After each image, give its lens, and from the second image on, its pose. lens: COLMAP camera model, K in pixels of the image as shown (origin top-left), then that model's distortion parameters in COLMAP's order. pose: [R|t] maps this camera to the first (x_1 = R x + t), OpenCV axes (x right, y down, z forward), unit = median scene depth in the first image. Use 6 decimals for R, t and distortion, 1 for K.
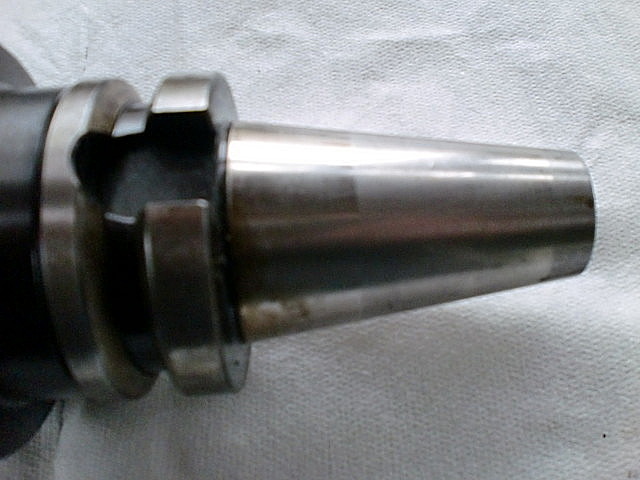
lens RADIAL K [[636.7, 0, 319.9], [0, 636.7, 232.2], [0, 0, 1]] dist [0.062813, -0.174980]
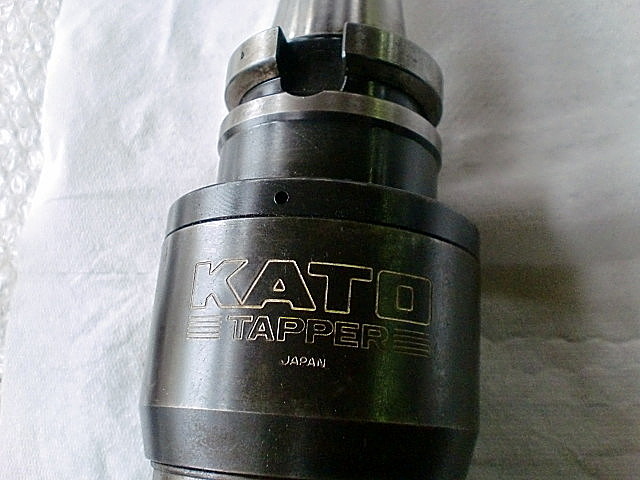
lens RADIAL K [[660.4, 0, 324.8], [0, 660.4, 238.3], [0, 0, 1]] dist [0.031992, -0.180722]
pose [[0.132786, -0.946928, 0.292739, -0.631211], [0.971271, 0.183168, 0.151929, -0.123782], [-0.197486, 0.264155, 0.944045, -0.223758]]
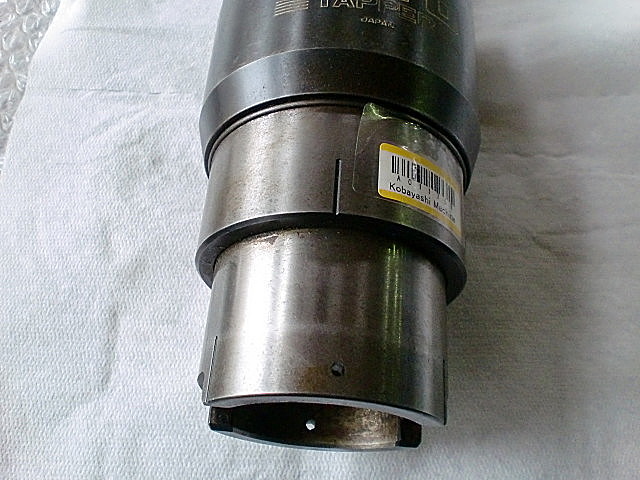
lens RADIAL K [[660.4, 0, 324.8], [0, 660.4, 238.3], [0, 0, 1]] dist [0.031992, -0.180722]
pose [[0.117305, -0.864884, 0.488072, -1.260739], [0.900724, 0.299644, 0.314498, -0.277324], [-0.418253, 0.402726, 0.814172, -0.111760]]
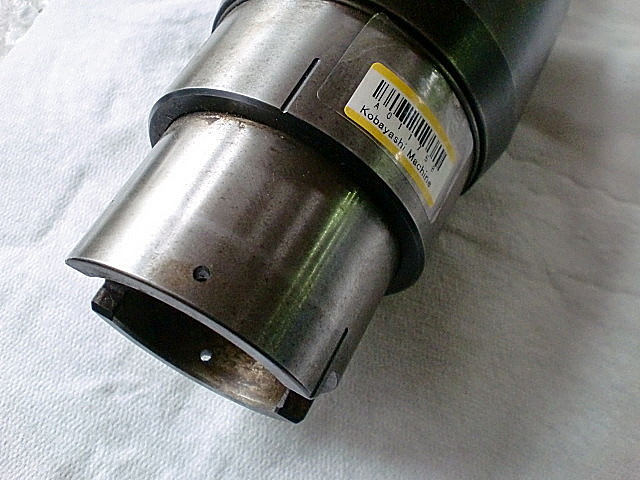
lens RADIAL K [[660.4, 0, 324.8], [0, 660.4, 238.3], [0, 0, 1]] dist [0.031992, -0.180722]
pose [[0.499650, -0.740433, 0.449565, -1.220267], [0.759031, 0.624318, 0.184658, -0.035458], [-0.417398, 0.248969, 0.873953, -0.051700]]
